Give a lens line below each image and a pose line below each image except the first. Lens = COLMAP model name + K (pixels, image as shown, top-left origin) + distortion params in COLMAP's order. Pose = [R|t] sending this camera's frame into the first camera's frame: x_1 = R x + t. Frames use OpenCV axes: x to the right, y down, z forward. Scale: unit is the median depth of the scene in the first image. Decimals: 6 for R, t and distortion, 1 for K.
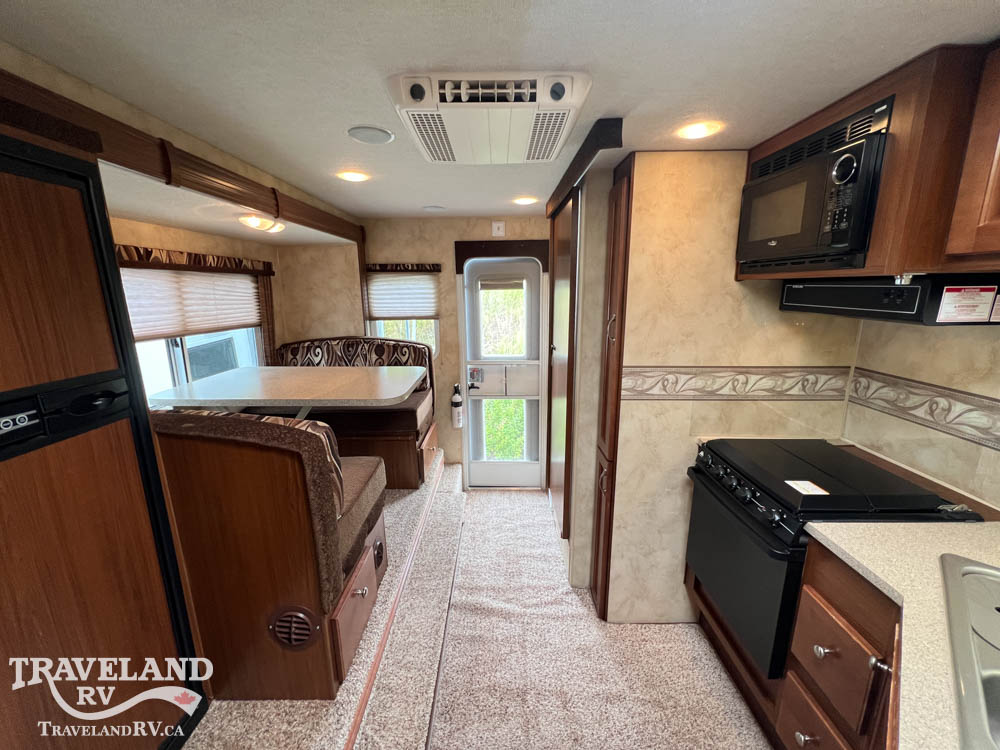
lens RADIAL K [[398.1, 0, 498.3], [0, 398.1, 373.5], [0, 0, 1]] dist [-0.001731, 0.000554]
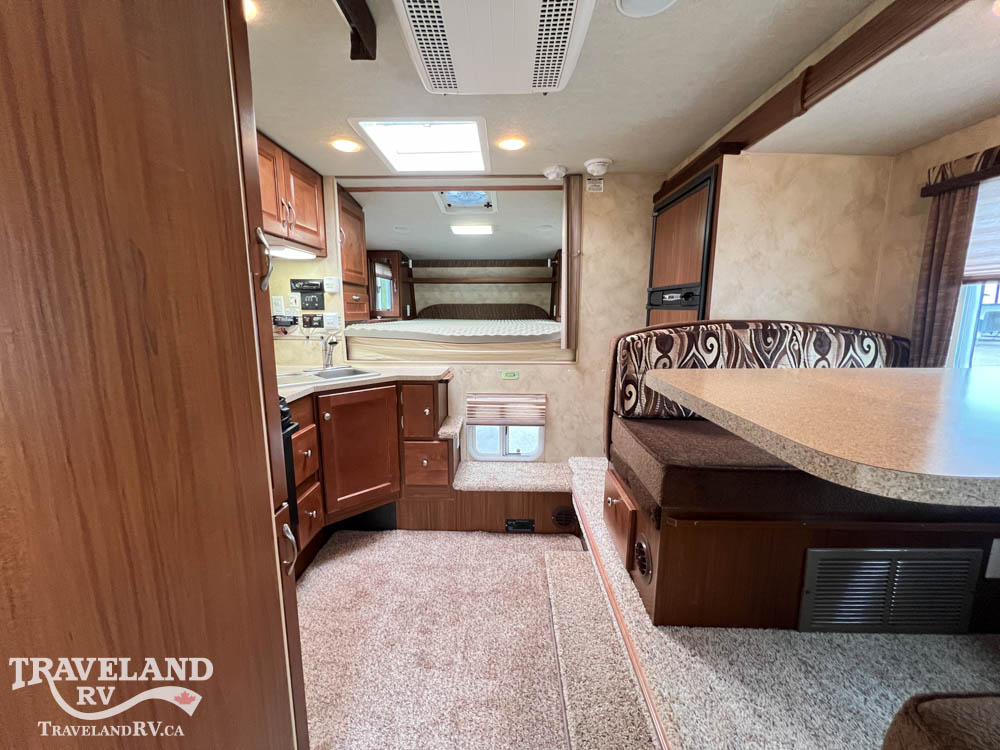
lens RADIAL K [[398.1, 0, 499.4], [0, 398.1, 373.9], [0, 0, 1]] dist [-0.001731, 0.000554]
pose [[-0.999753, 0.003251, 0.021965, -0.042063], [0.011069, 0.930513, 0.366092, -0.165608], [-0.019249, 0.366245, -0.930319, 1.595741]]
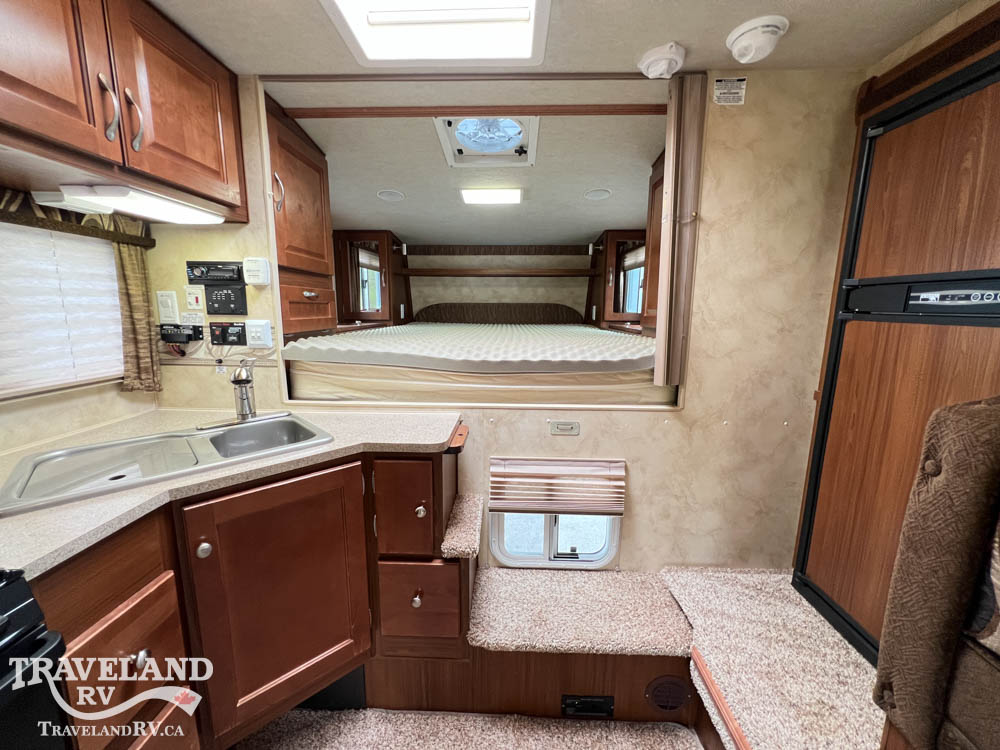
lens RADIAL K [[398.1, 0, 498.9], [0, 398.1, 373.6], [0, 0, 1]] dist [-0.001731, 0.000554]
pose [[-0.999627, -0.003766, 0.027064, 0.076534], [0.006556, 0.928472, 0.371344, -0.045641], [-0.026527, 0.371383, -0.928101, 0.948850]]
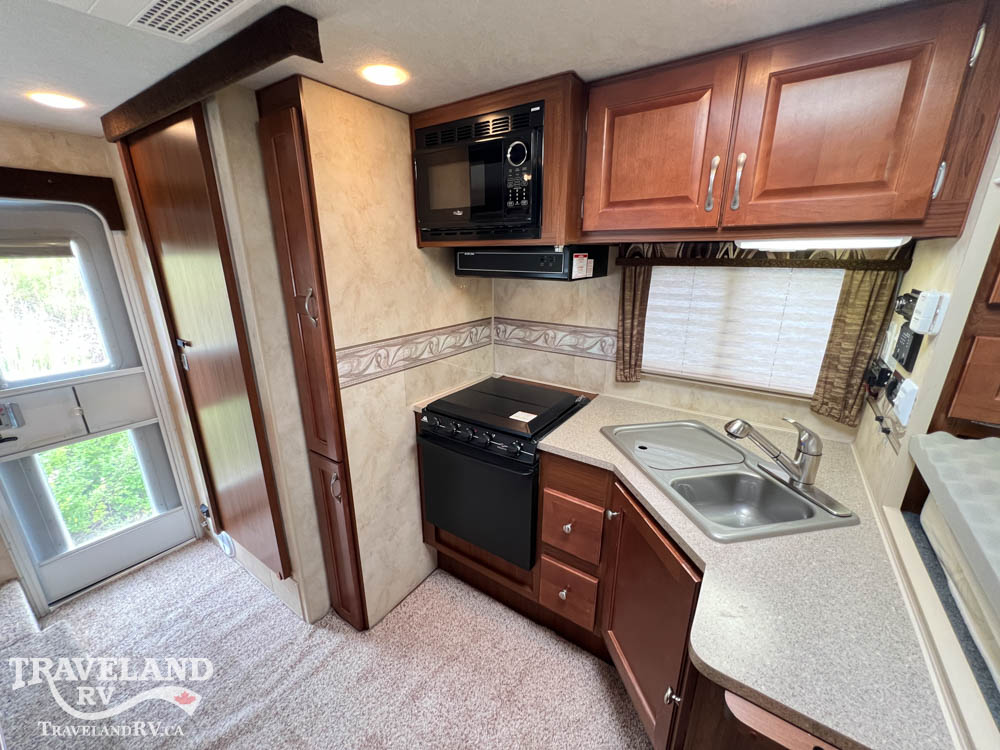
lens RADIAL K [[398.1, 0, 498.7], [0, 398.1, 373.6], [0, 0, 1]] dist [-0.001731, 0.000554]
pose [[0.559701, -0.234396, 0.794855, -0.177255], [0.174256, 0.971008, 0.163639, -0.048377], [-0.810167, 0.046920, 0.584319, 0.239787]]
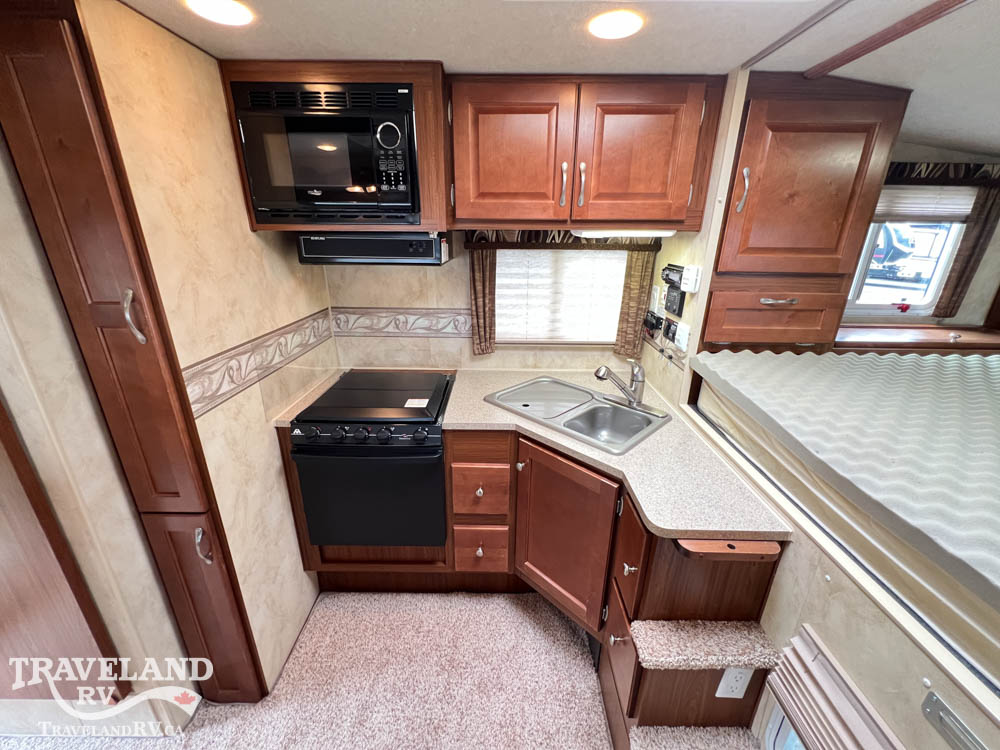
lens RADIAL K [[398.1, 0, 498.2], [0, 398.1, 373.3], [0, 0, 1]] dist [-0.001731, 0.000554]
pose [[0.002427, -0.329630, 0.944107, -0.292341], [0.204982, 0.924226, 0.322162, -0.116496], [-0.978763, 0.192743, 0.069811, 0.476561]]
